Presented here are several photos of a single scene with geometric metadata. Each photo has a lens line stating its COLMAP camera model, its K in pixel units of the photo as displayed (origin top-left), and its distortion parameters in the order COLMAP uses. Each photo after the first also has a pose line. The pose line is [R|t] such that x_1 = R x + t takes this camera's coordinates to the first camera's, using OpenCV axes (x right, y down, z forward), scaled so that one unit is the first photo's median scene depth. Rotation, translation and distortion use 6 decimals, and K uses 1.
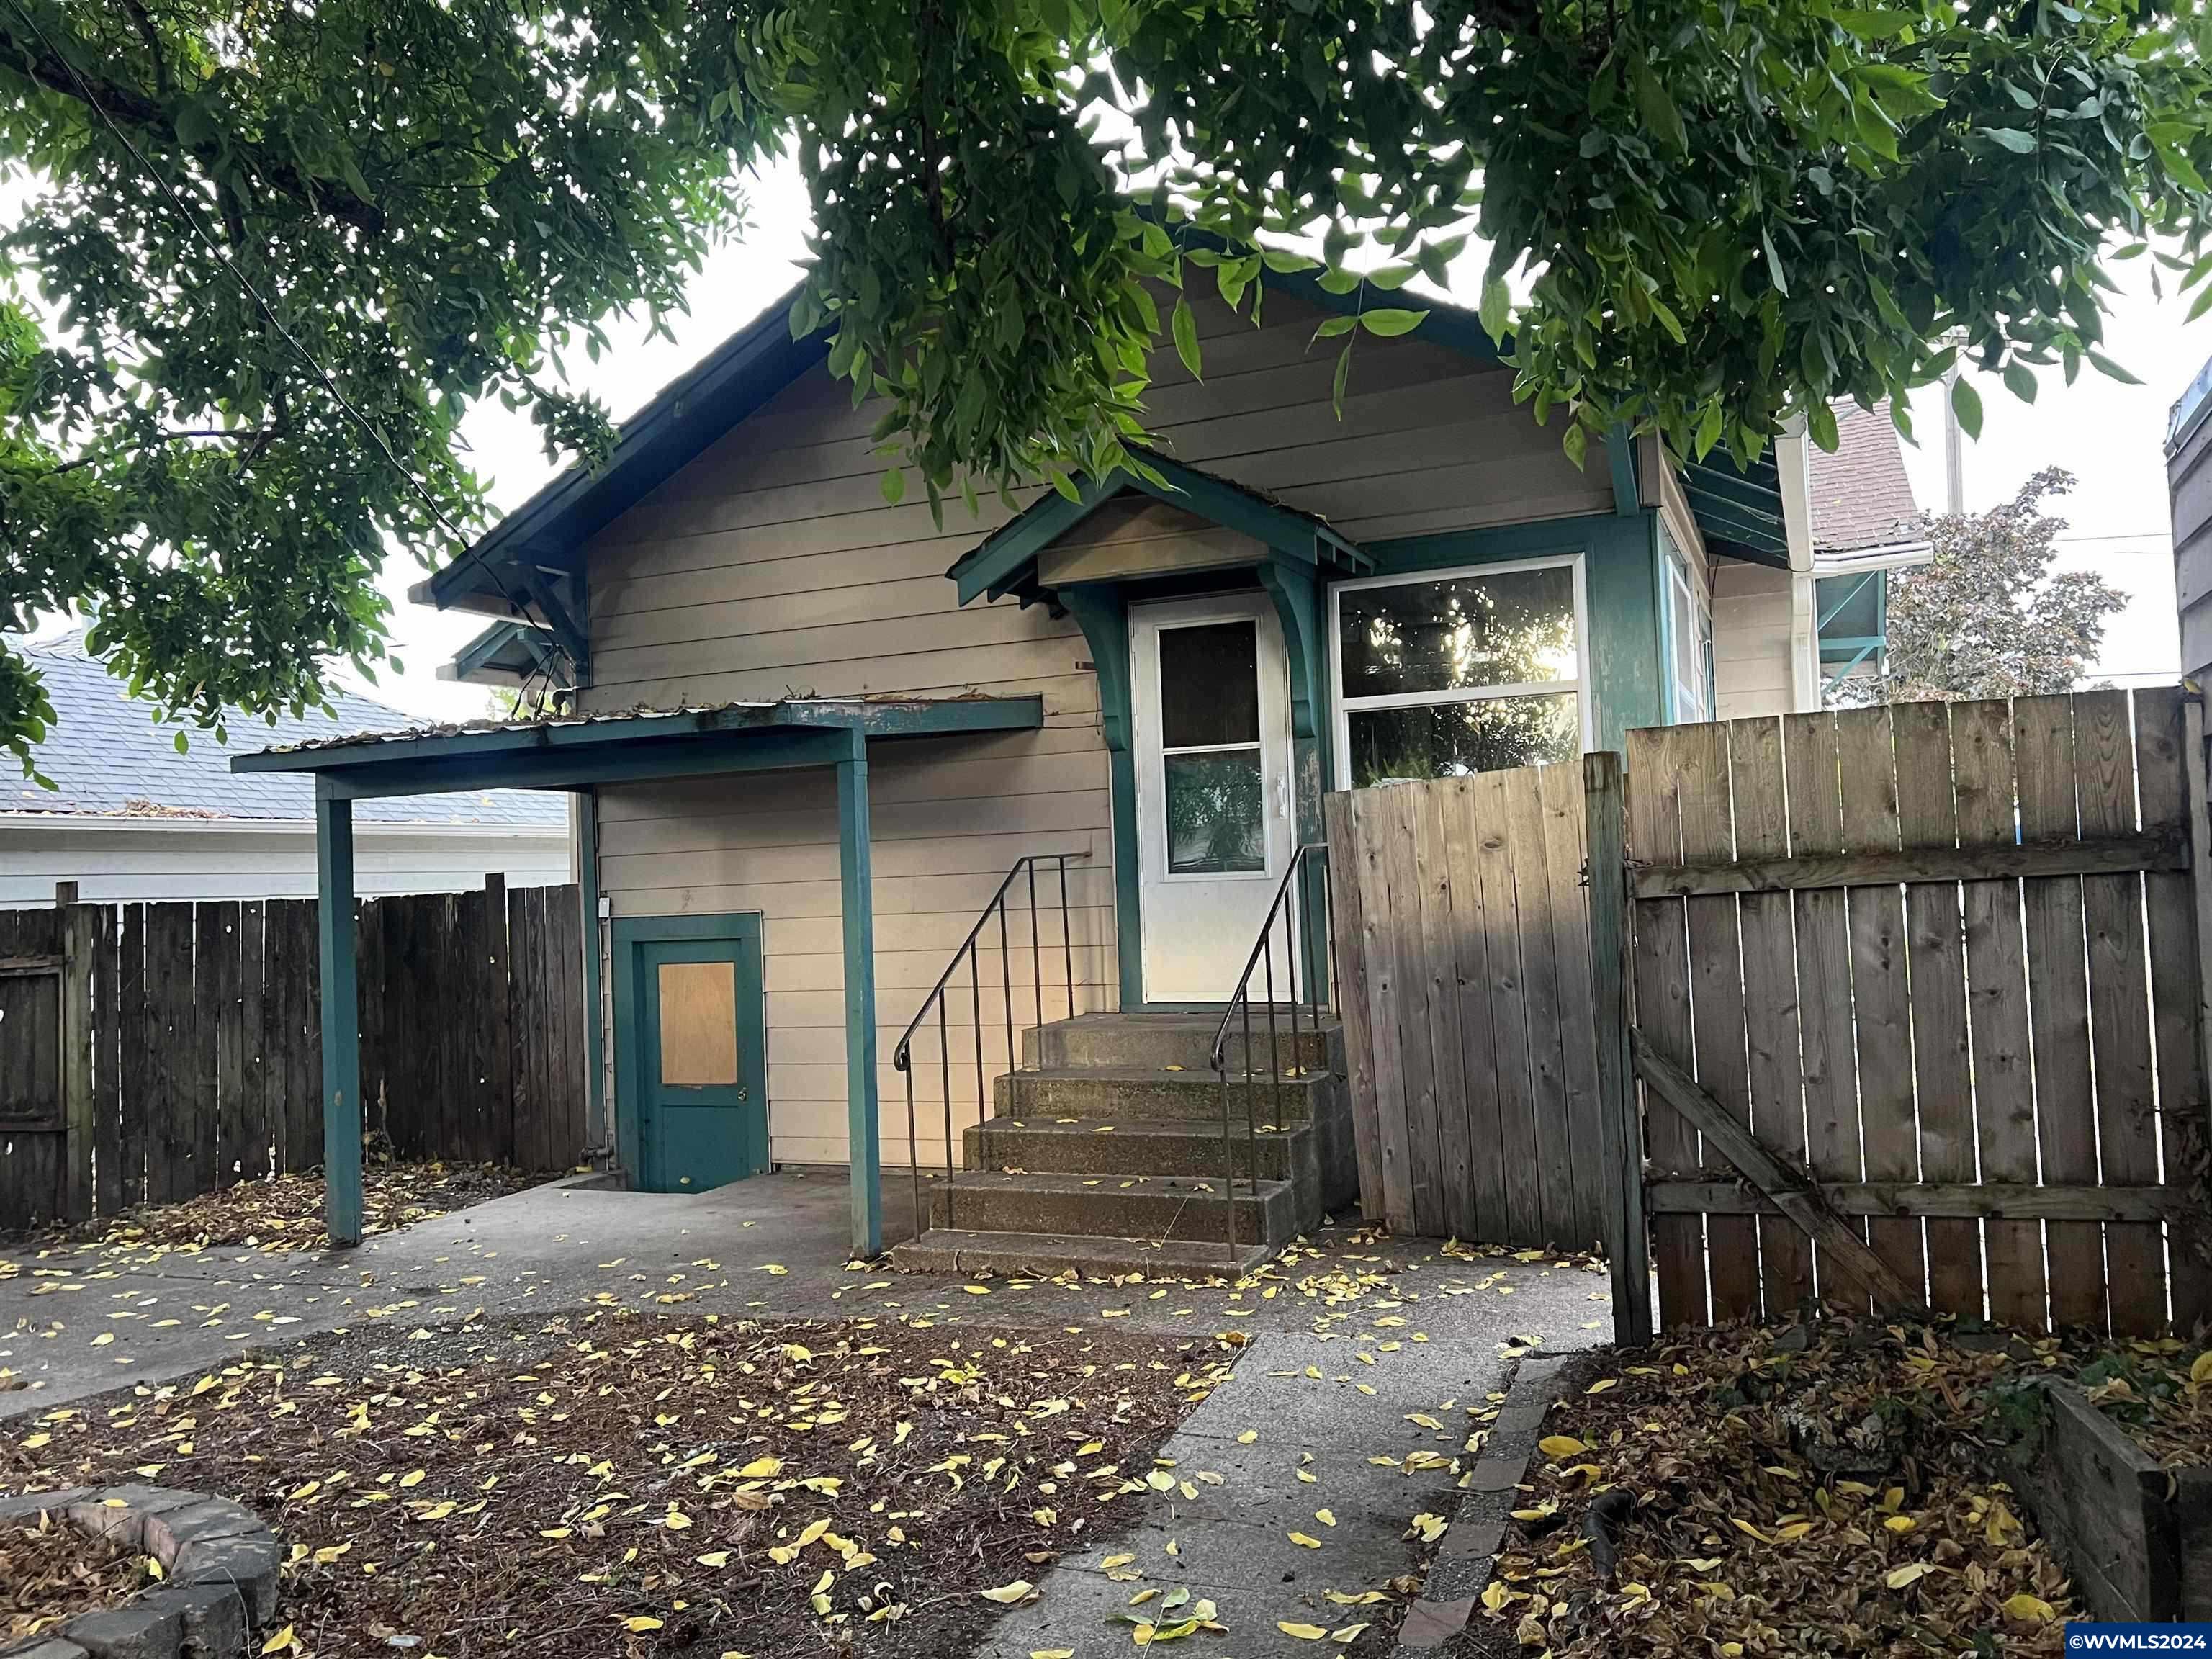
lens RADIAL K [[1692.0, 0, 1106.0], [0, 1692.0, 829.5], [0, 0, 1]] dist [0.013547, 0.000851]
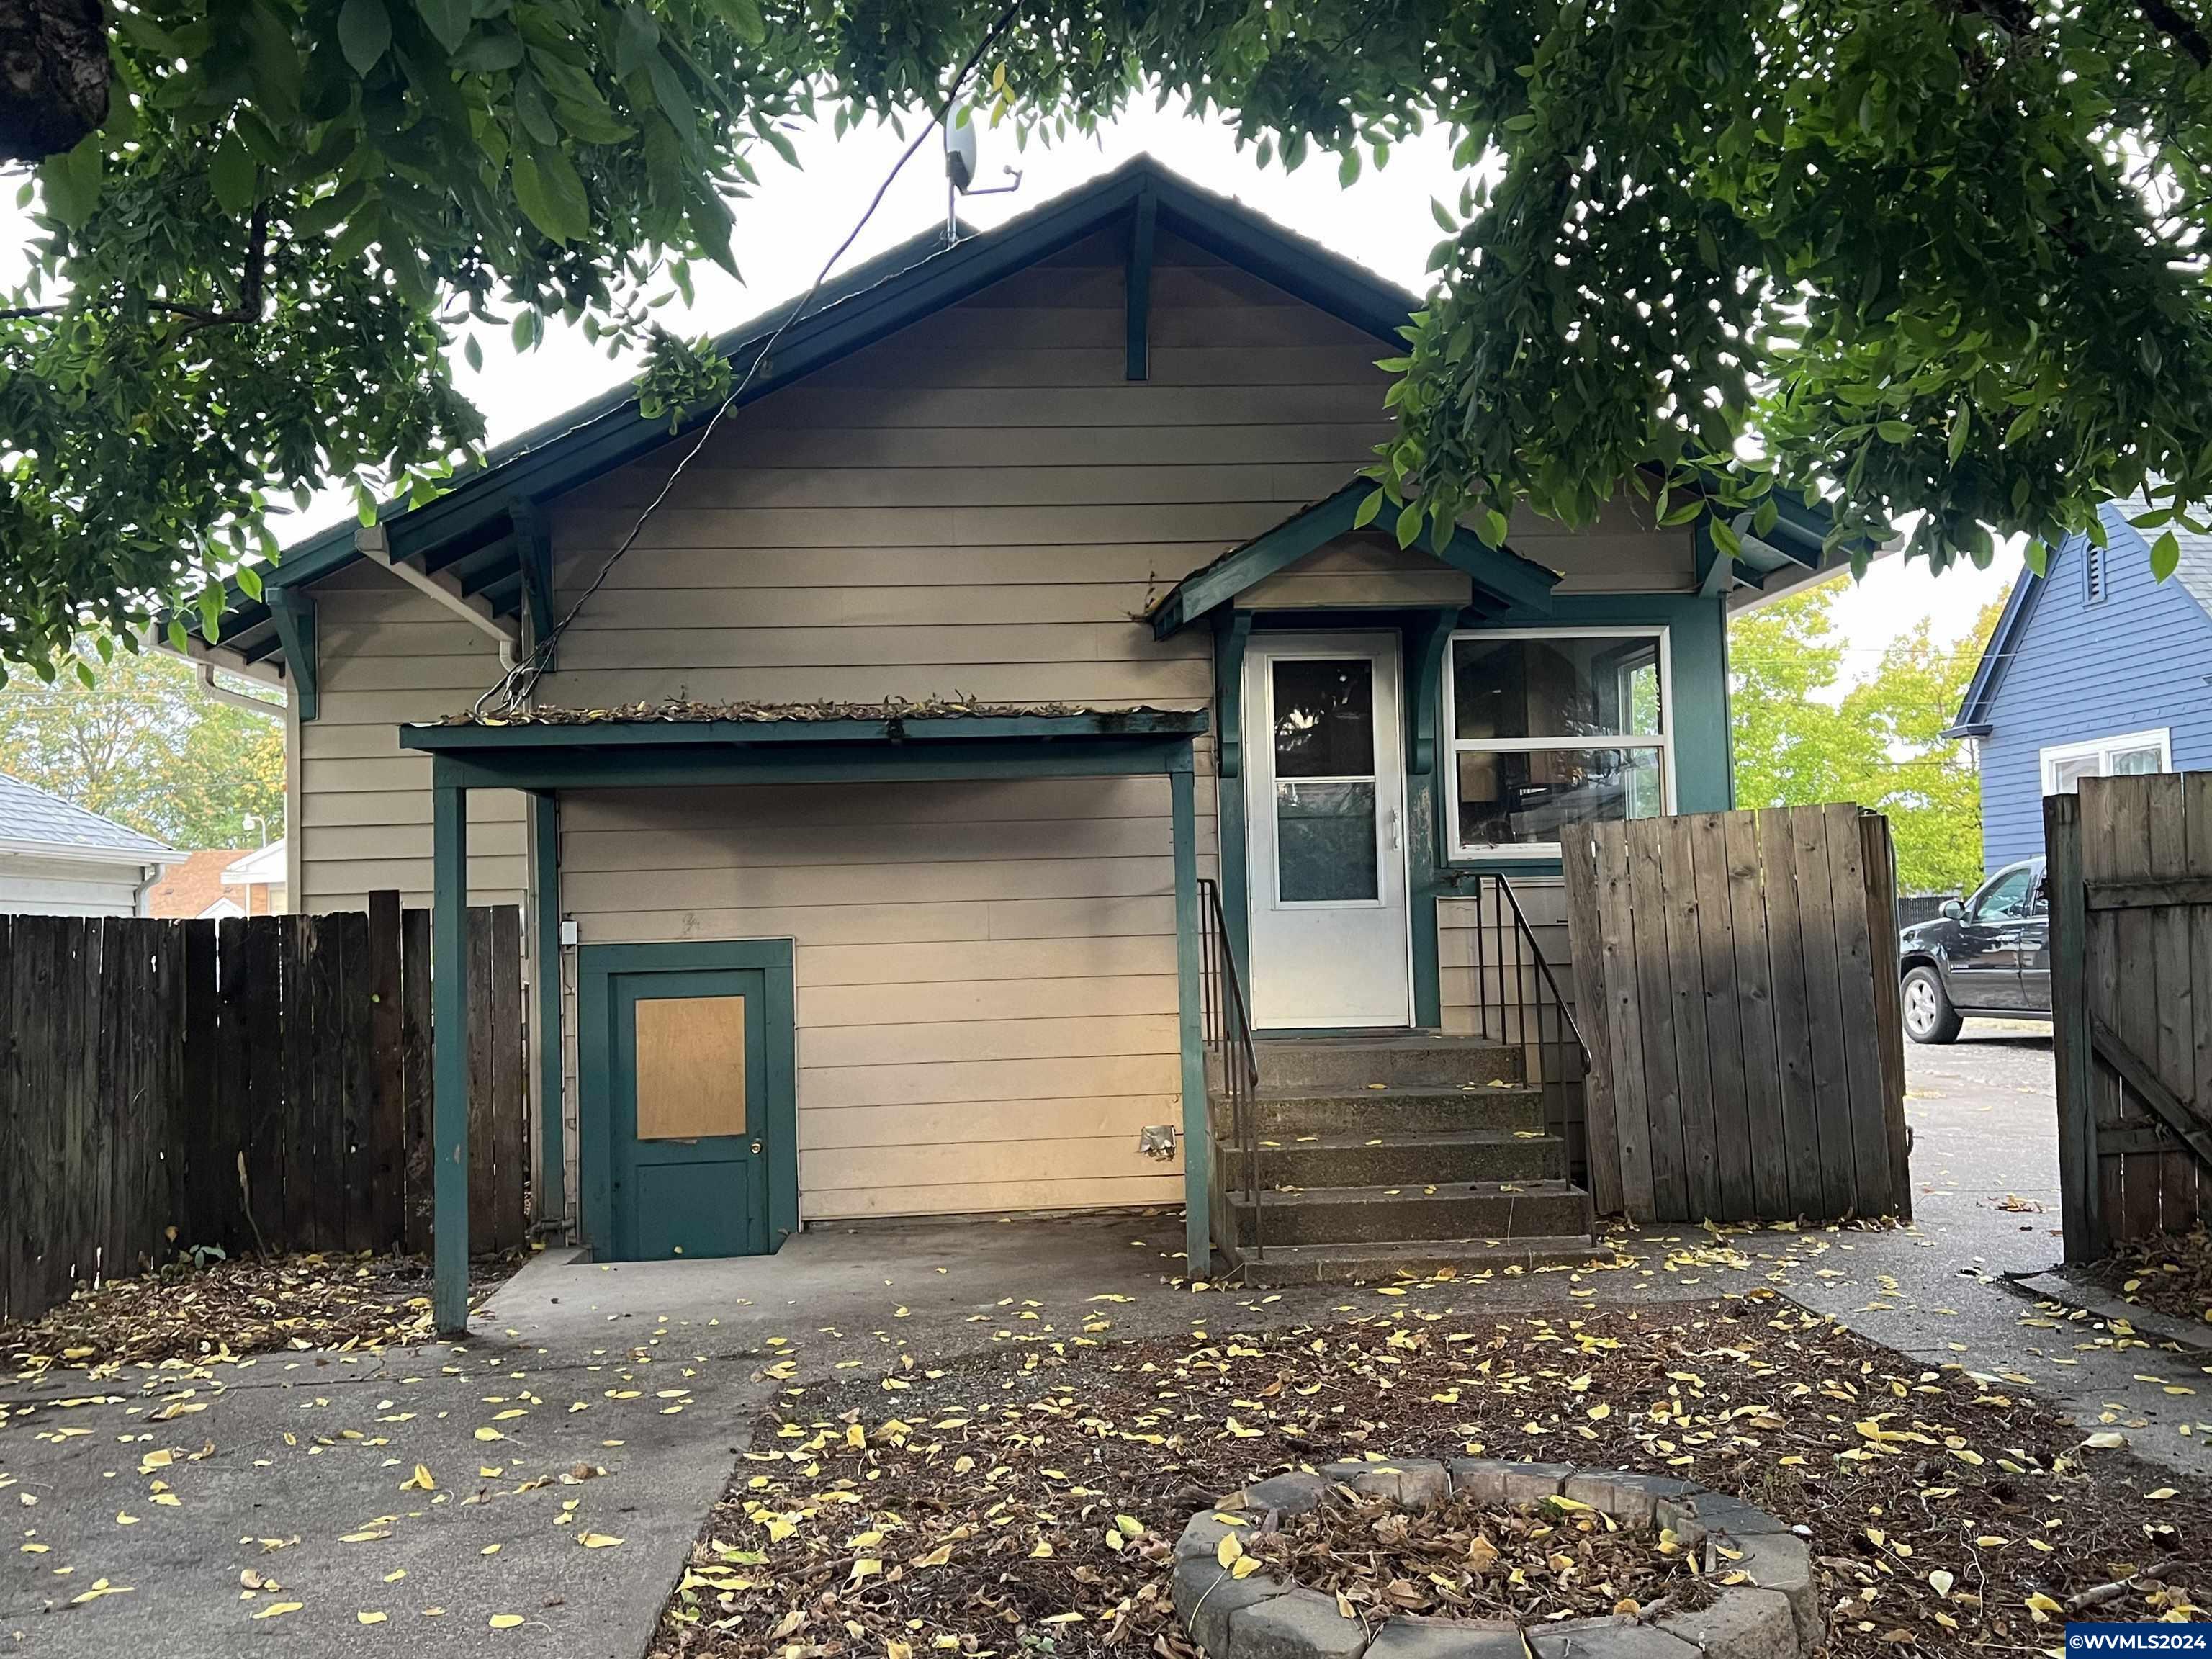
lens RADIAL K [[1911.5, 0, 1106.0], [0, 1911.5, 829.5], [0, 0, 1]] dist [0.008725, 0.000761]
pose [[0.885090, 0.038939, 0.463789, -0.585670], [-0.022527, 0.998910, -0.040877, 0.032138], [-0.464875, 0.025732, 0.885002, 0.034728]]
